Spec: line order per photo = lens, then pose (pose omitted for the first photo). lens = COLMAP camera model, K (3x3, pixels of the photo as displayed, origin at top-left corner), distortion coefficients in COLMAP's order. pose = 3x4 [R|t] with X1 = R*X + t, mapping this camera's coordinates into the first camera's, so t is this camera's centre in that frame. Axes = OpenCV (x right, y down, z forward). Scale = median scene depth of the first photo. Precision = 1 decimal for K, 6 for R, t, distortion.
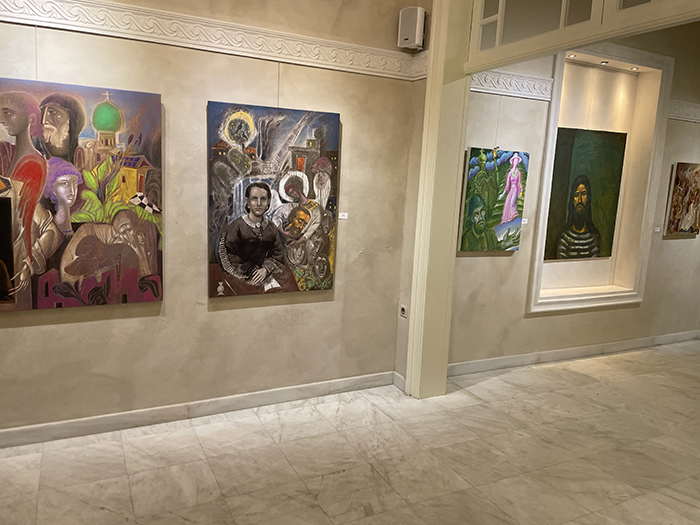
lens RADIAL K [[535.5, 0, 347.6], [0, 535.5, 253.6], [0, 0, 1]] dist [0.100086, -0.136910]
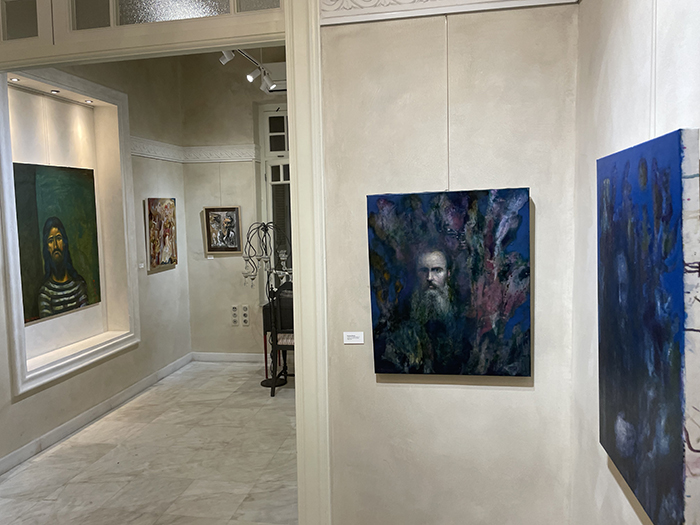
lens RADIAL K [[535.5, 0, 347.6], [0, 535.5, 253.6], [0, 0, 1]] dist [0.100086, -0.136910]
pose [[0.608543, -0.124920, 0.783627, 0.034098], [0.167072, 0.985565, 0.027369, -0.037516], [-0.775734, 0.114267, 0.620629, 0.118390]]
